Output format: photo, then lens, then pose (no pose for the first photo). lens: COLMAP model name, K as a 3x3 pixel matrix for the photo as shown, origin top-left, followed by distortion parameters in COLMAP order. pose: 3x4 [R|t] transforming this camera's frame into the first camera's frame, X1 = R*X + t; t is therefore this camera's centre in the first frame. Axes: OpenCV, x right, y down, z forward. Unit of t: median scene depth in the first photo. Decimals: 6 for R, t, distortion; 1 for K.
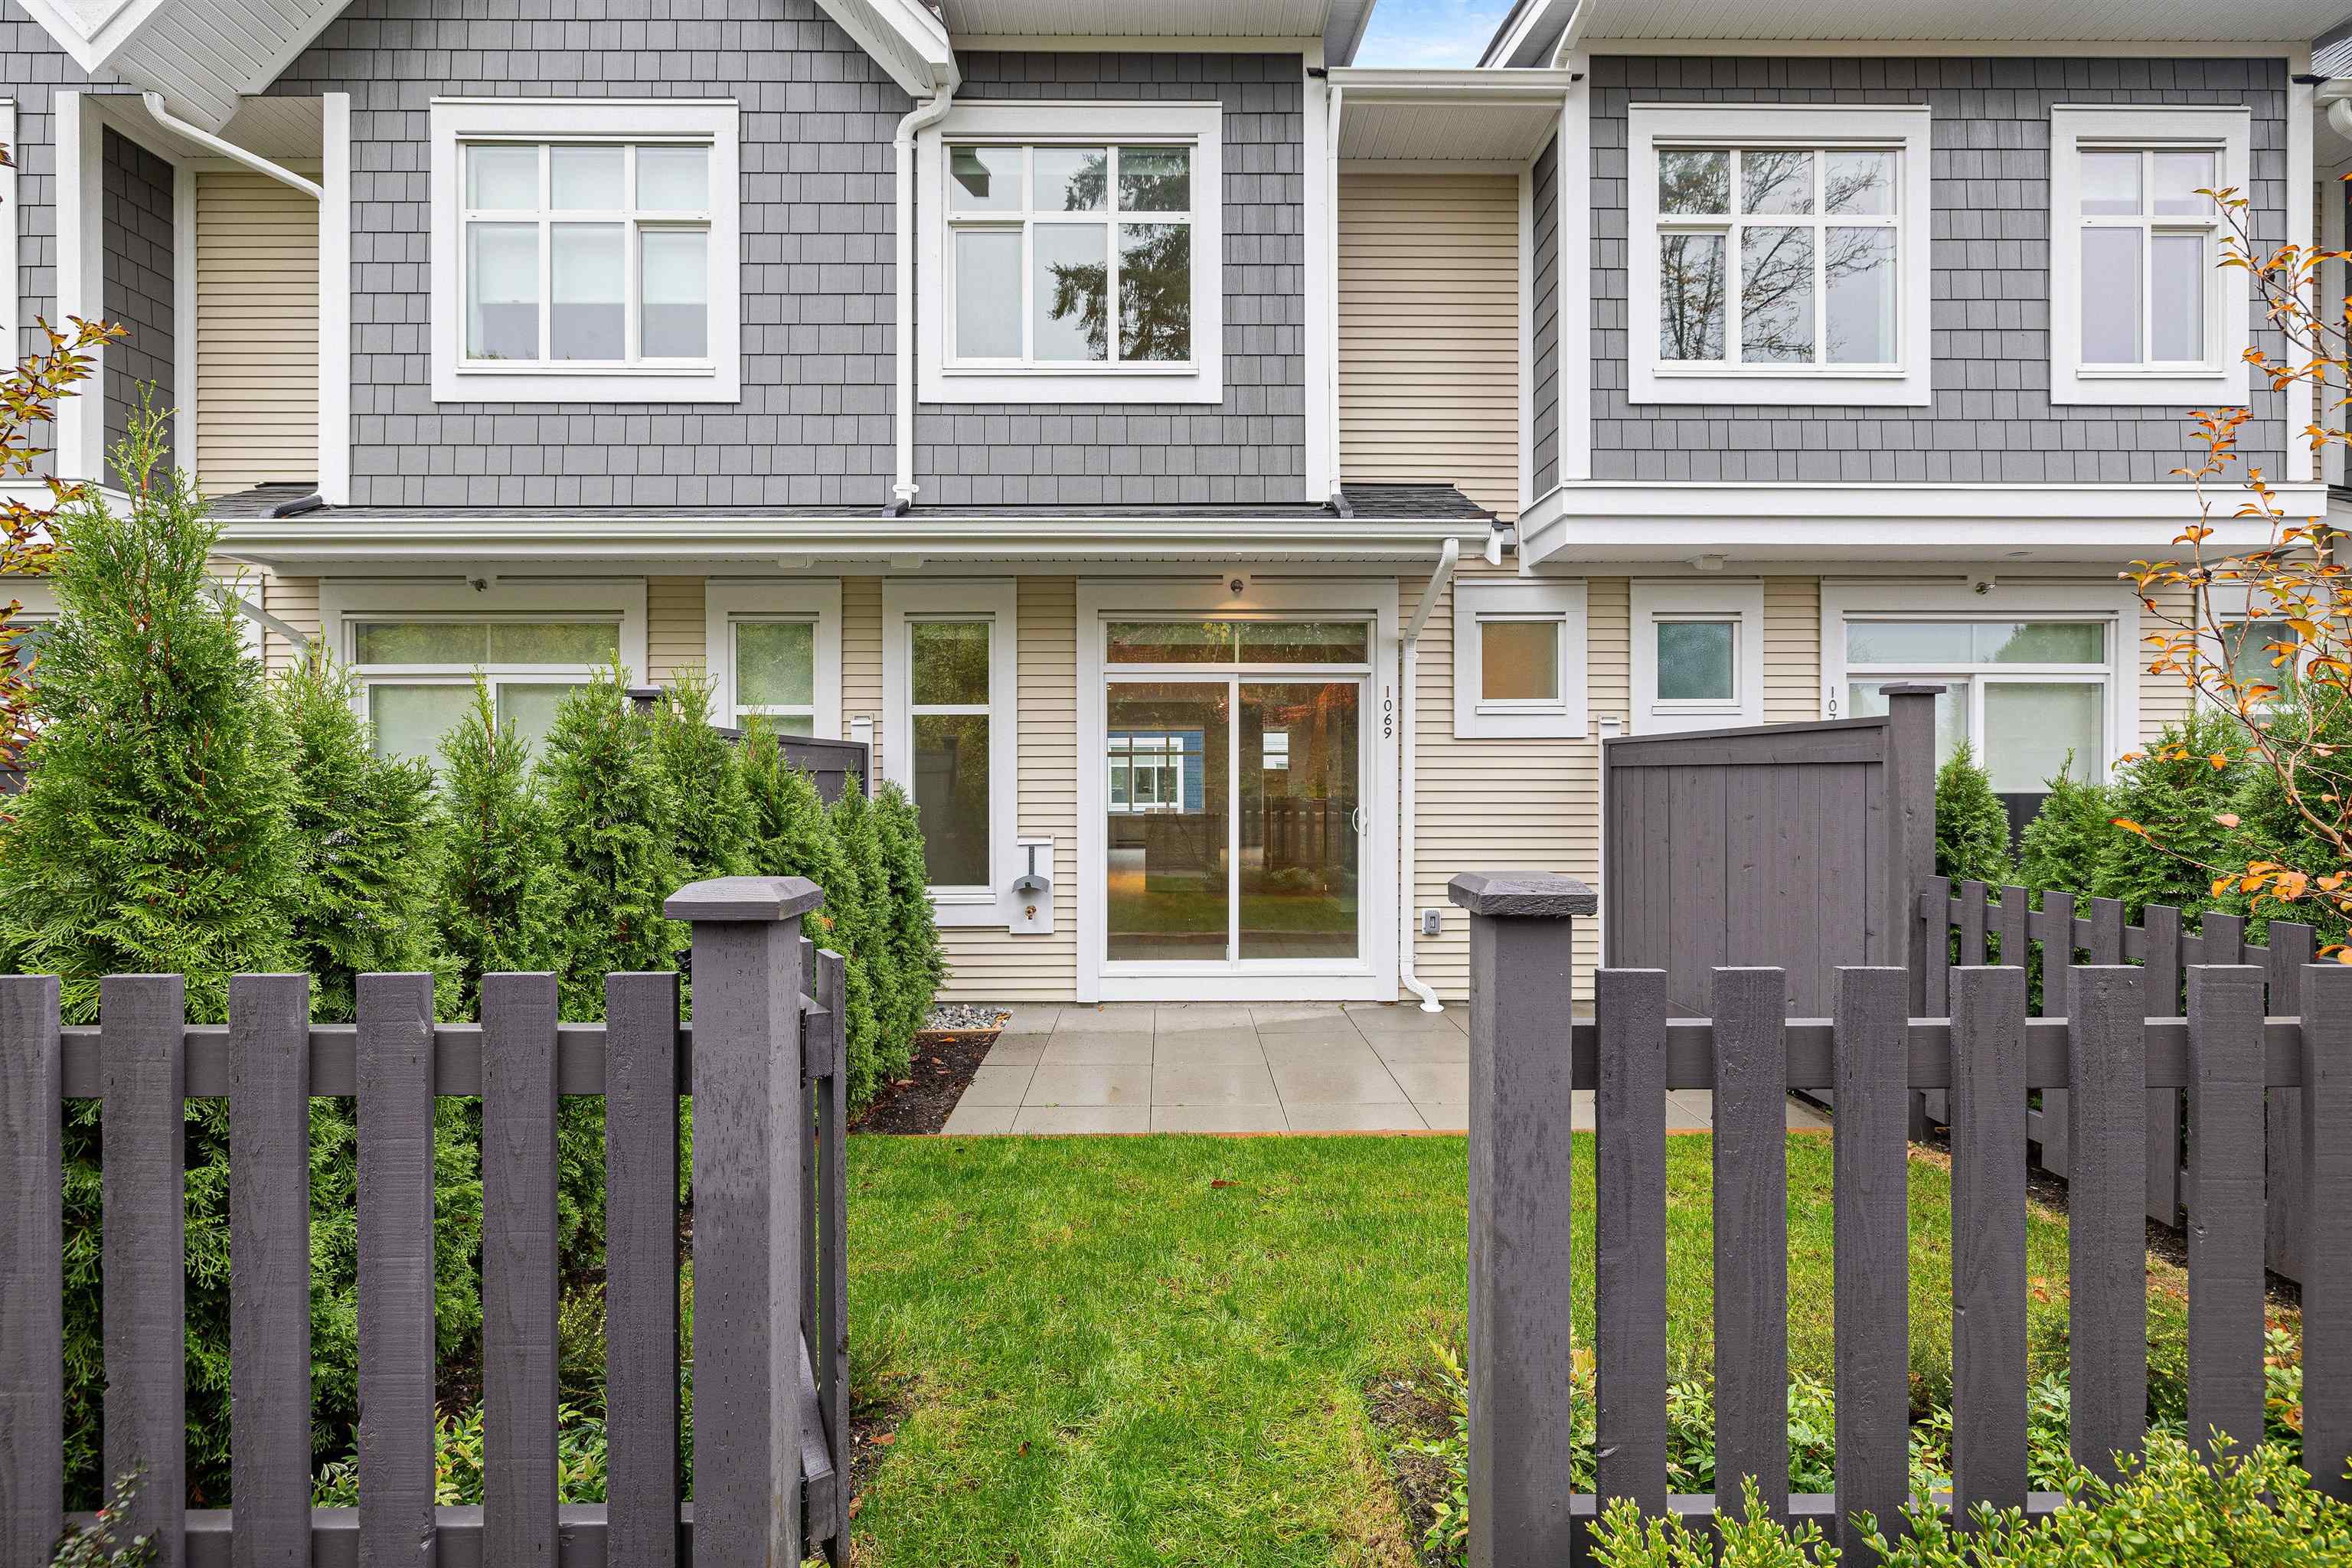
lens RADIAL K [[997.0, 0, 1141.4], [0, 997.0, 784.6], [0, 0, 1]] dist [-0.001915, 0.000296]
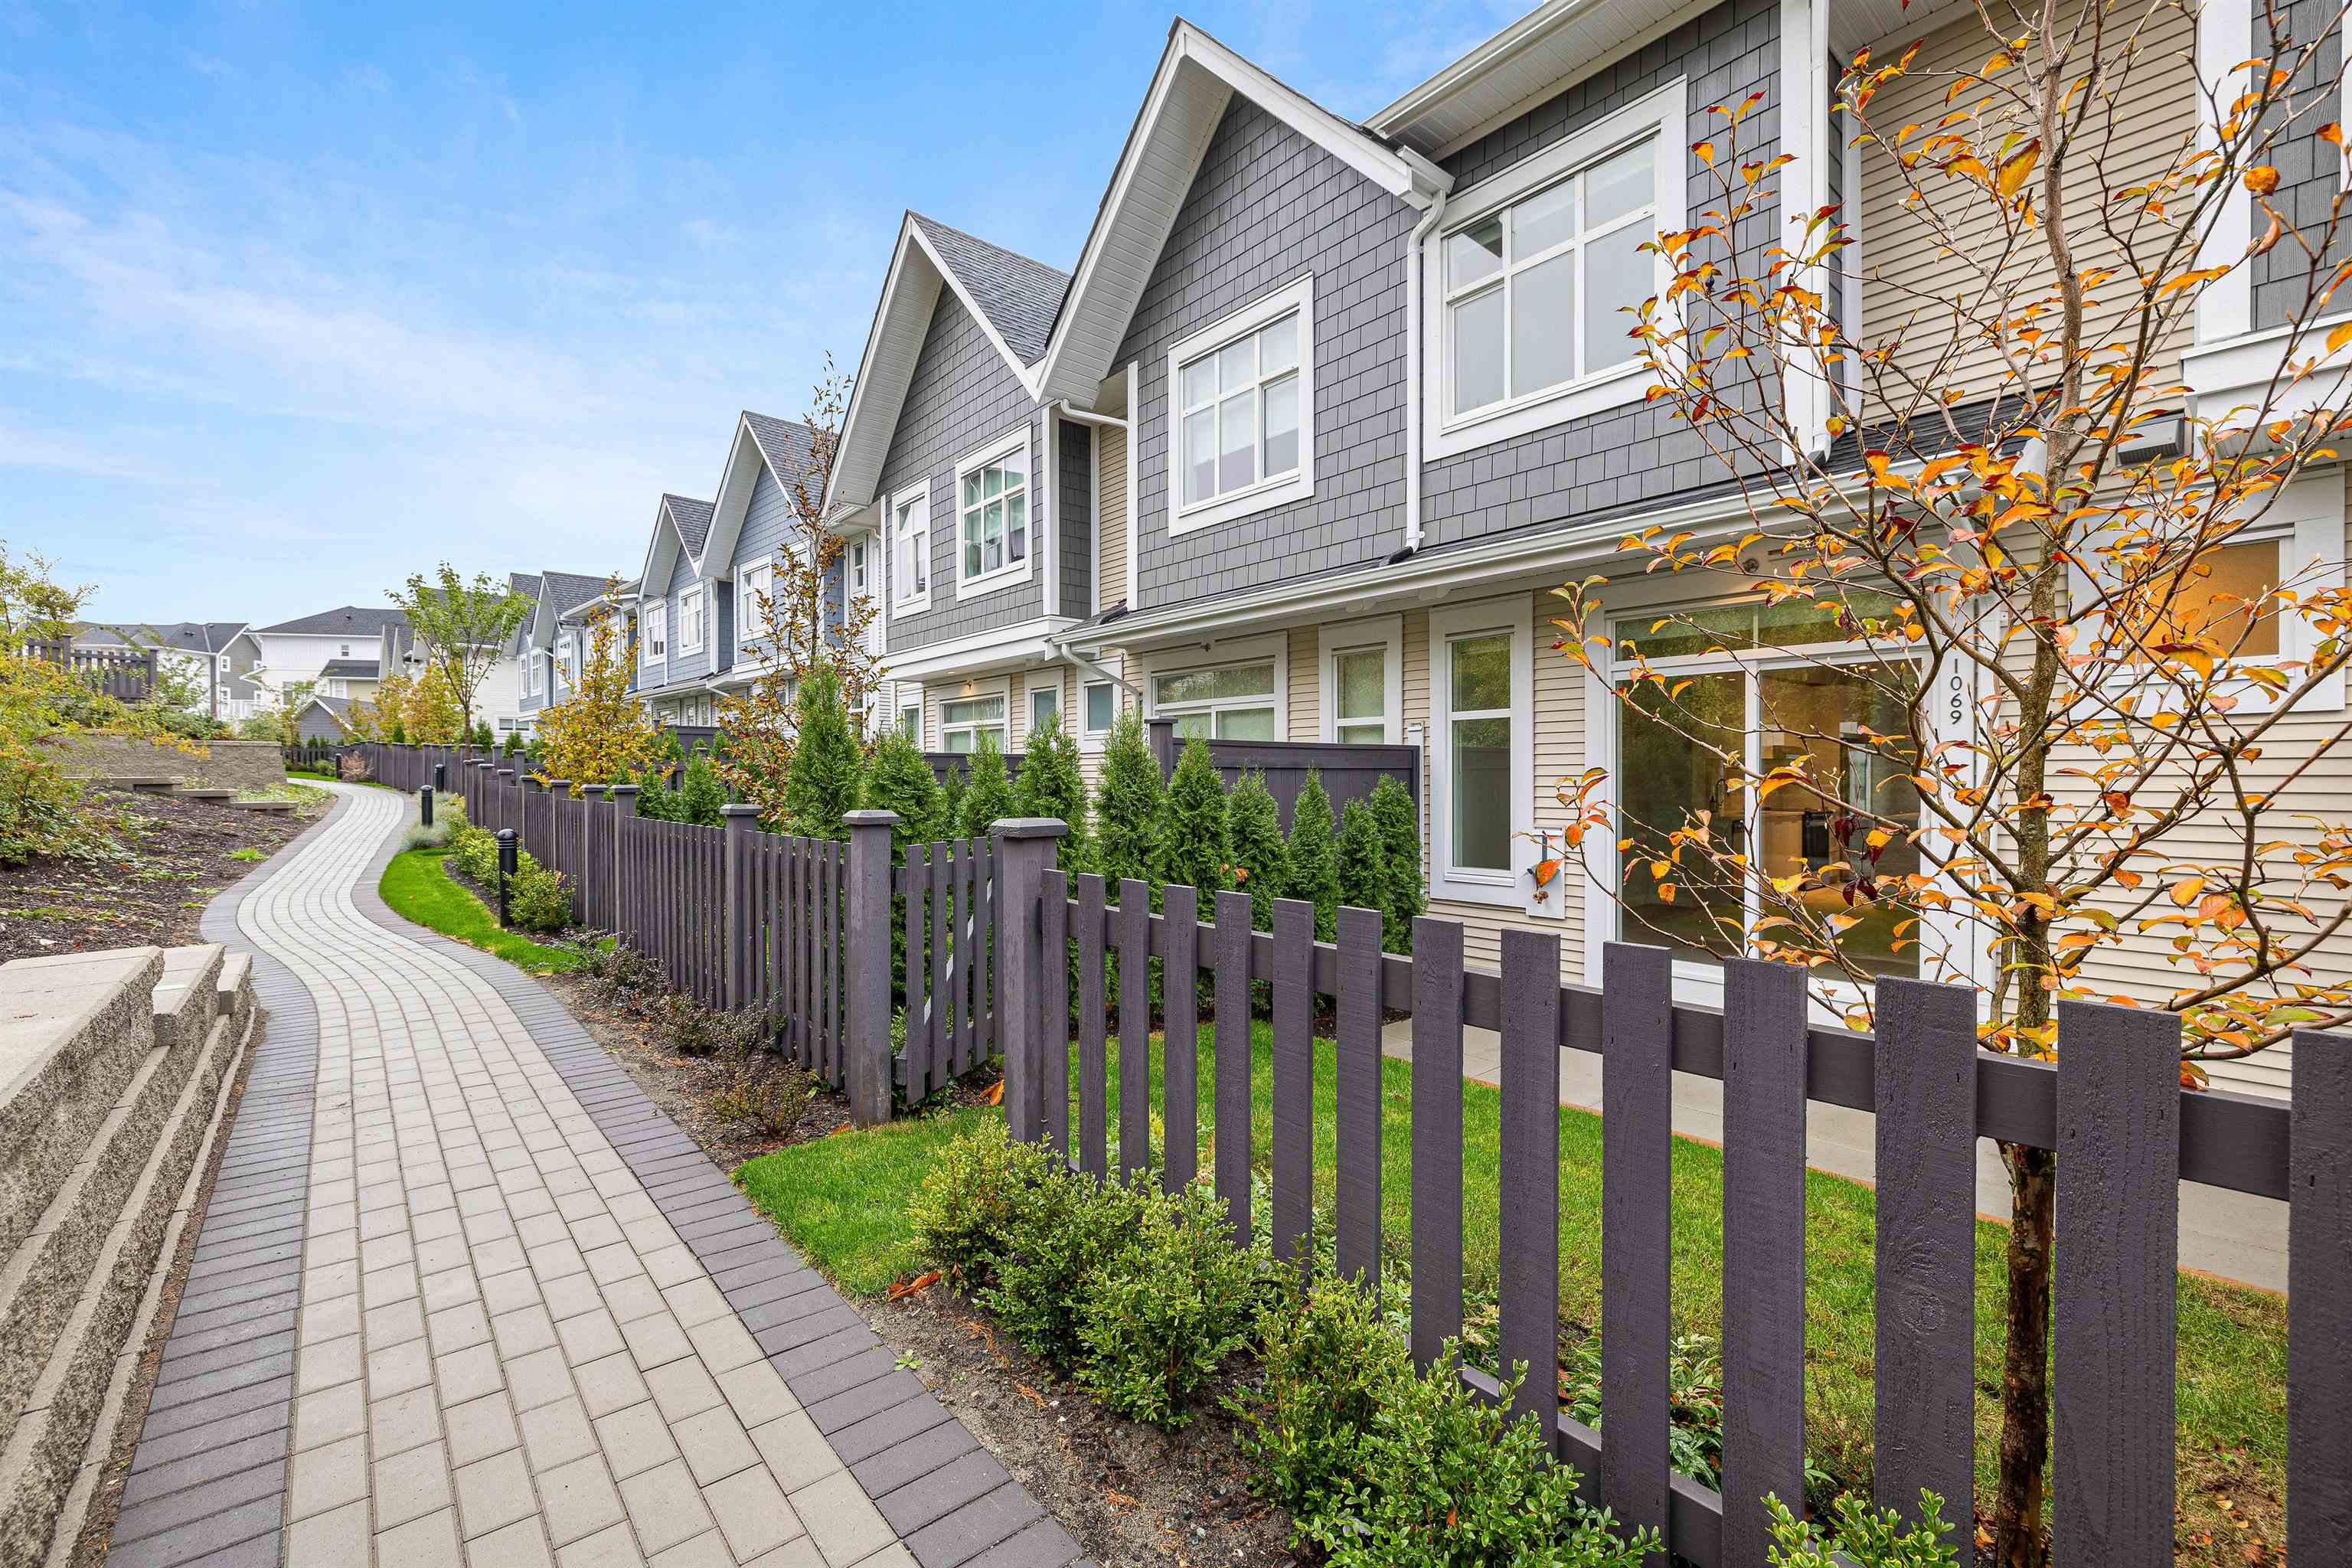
lens RADIAL K [[1007.3, 0, 1176.0], [0, 1007.3, 784.0], [0, 0, 1]] dist [-0.000935, 0.000139]
pose [[0.624866, 0.006184, -0.780708, 0.543914], [-0.002972, 0.999980, 0.005542, -0.000691], [0.780726, -0.001142, 0.624872, 0.003904]]
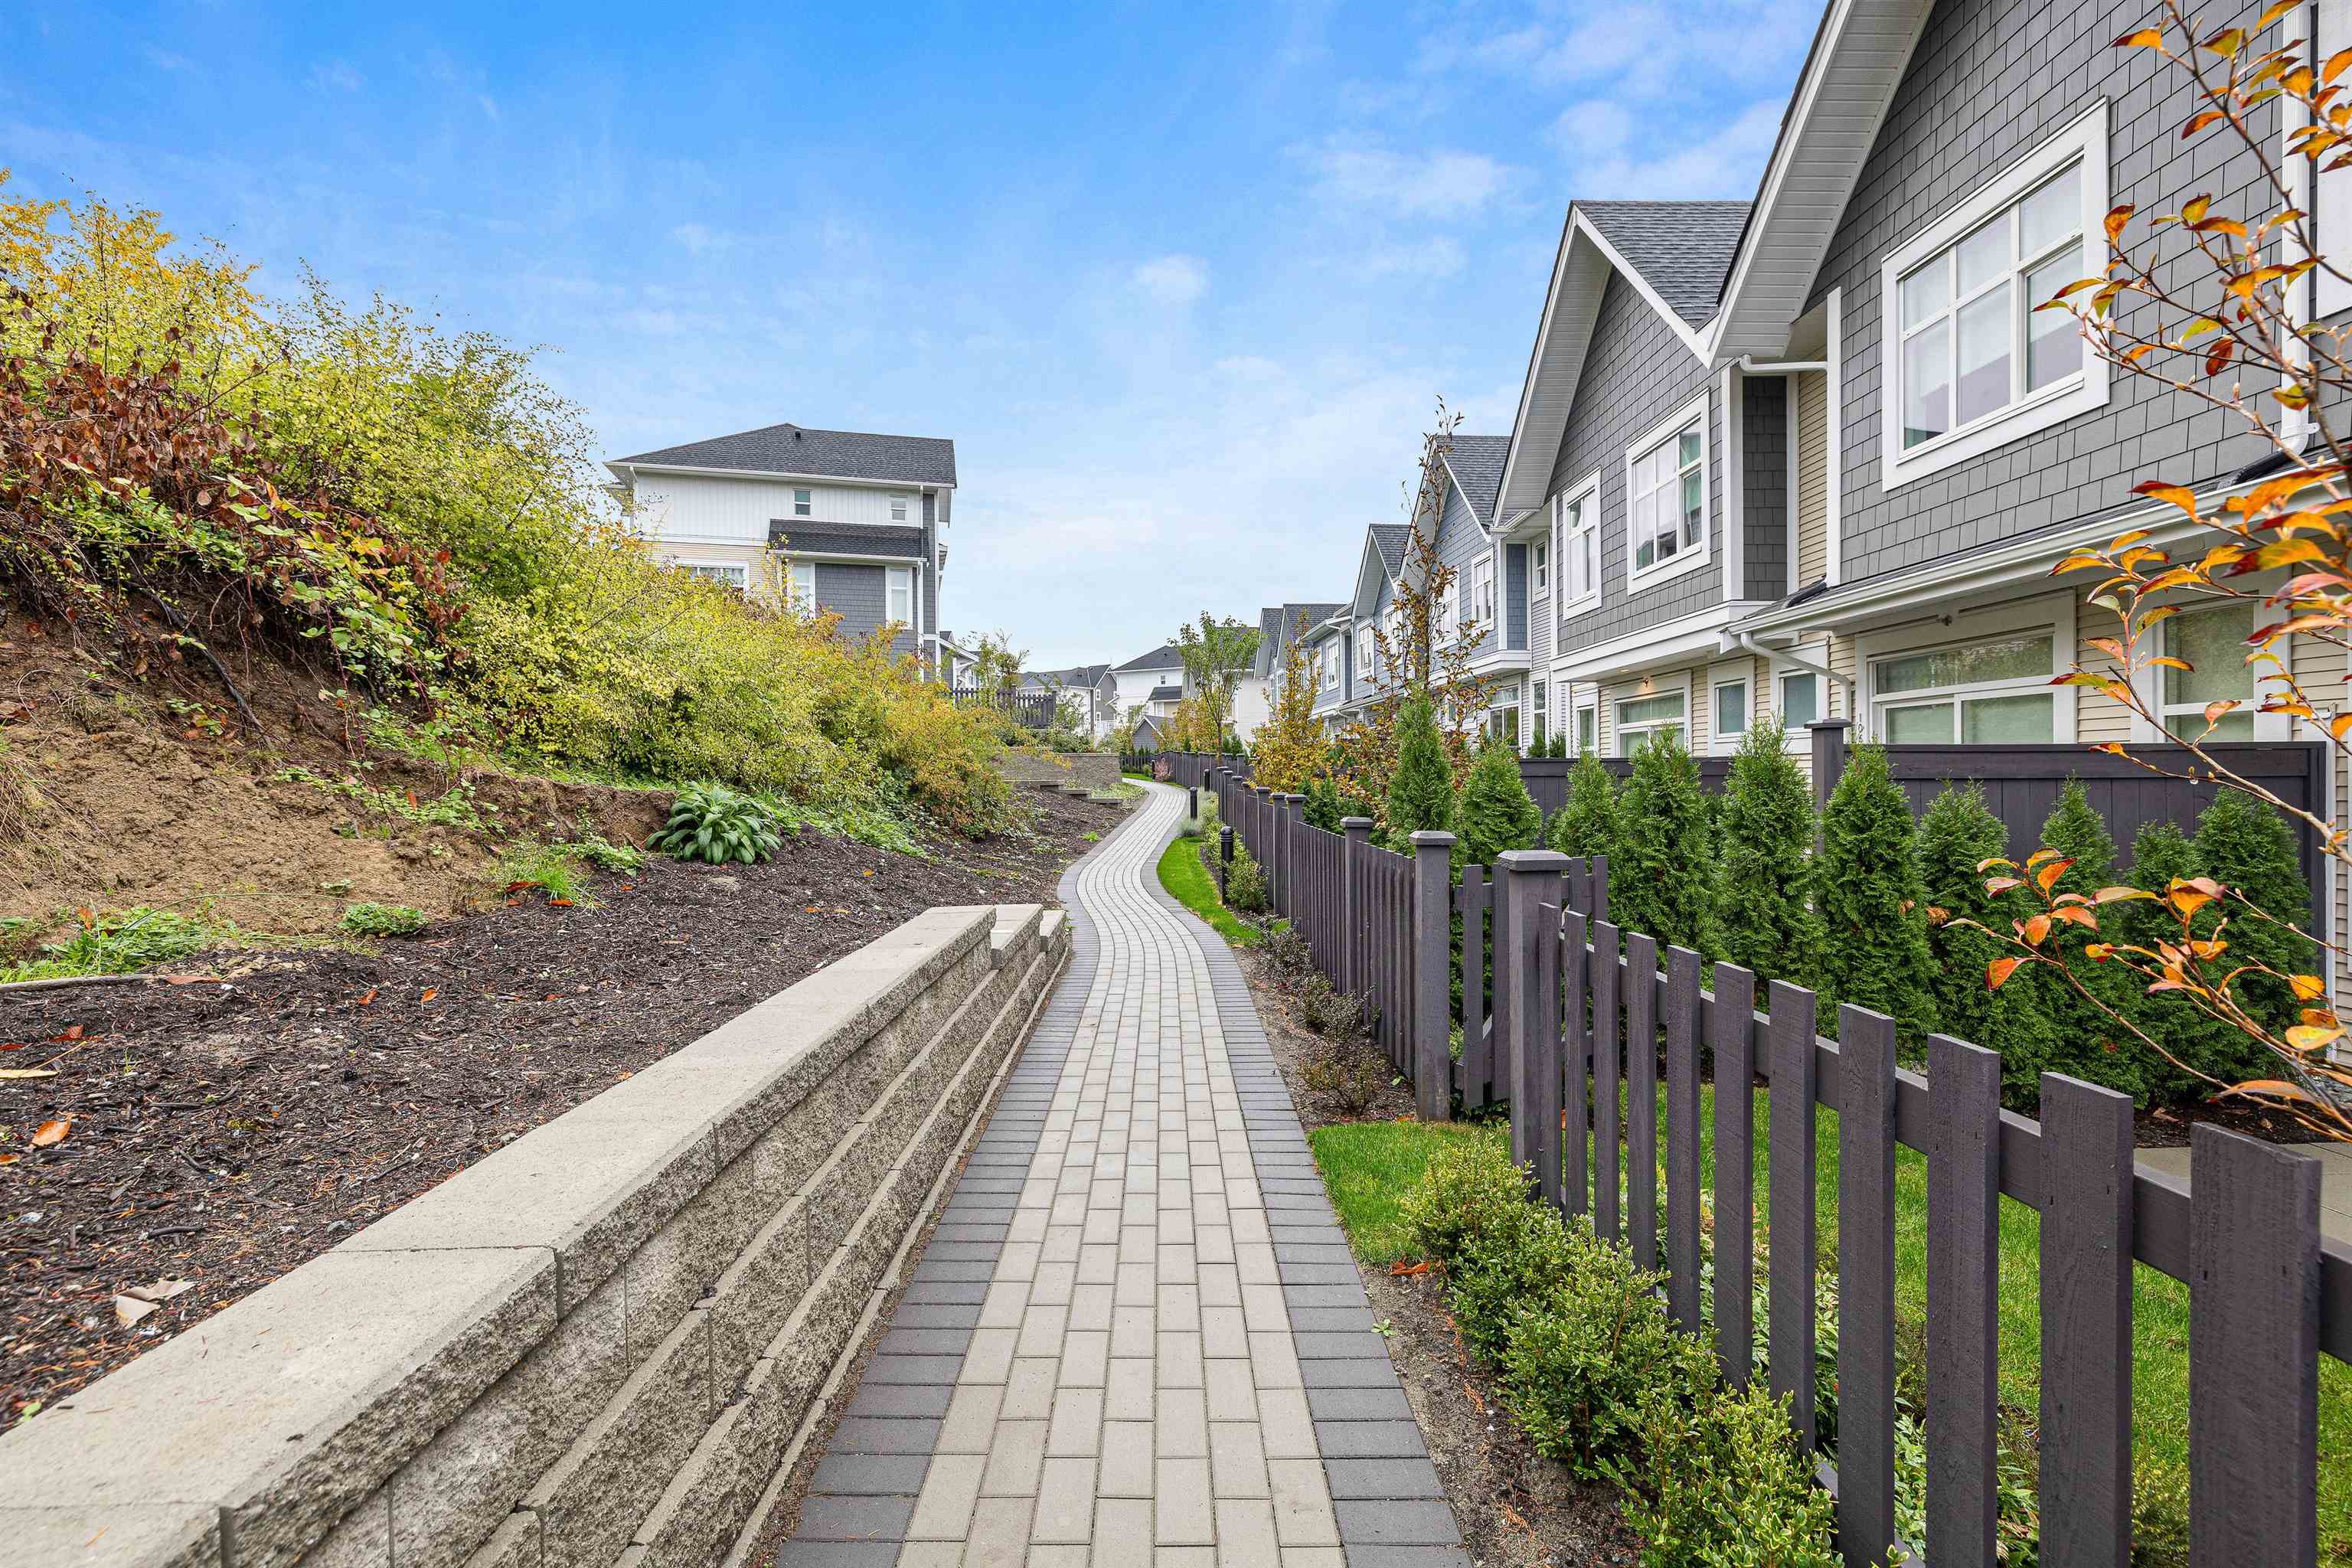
lens RADIAL K [[997.0, 0, 1141.4], [0, 997.0, 784.6], [0, 0, 1]] dist [-0.001915, 0.000296]
pose [[-0.042138, 0.010780, -0.999054, 0.622613], [0.004650, 0.999933, 0.010593, -0.021170], [0.999101, -0.004199, -0.042185, 0.084021]]
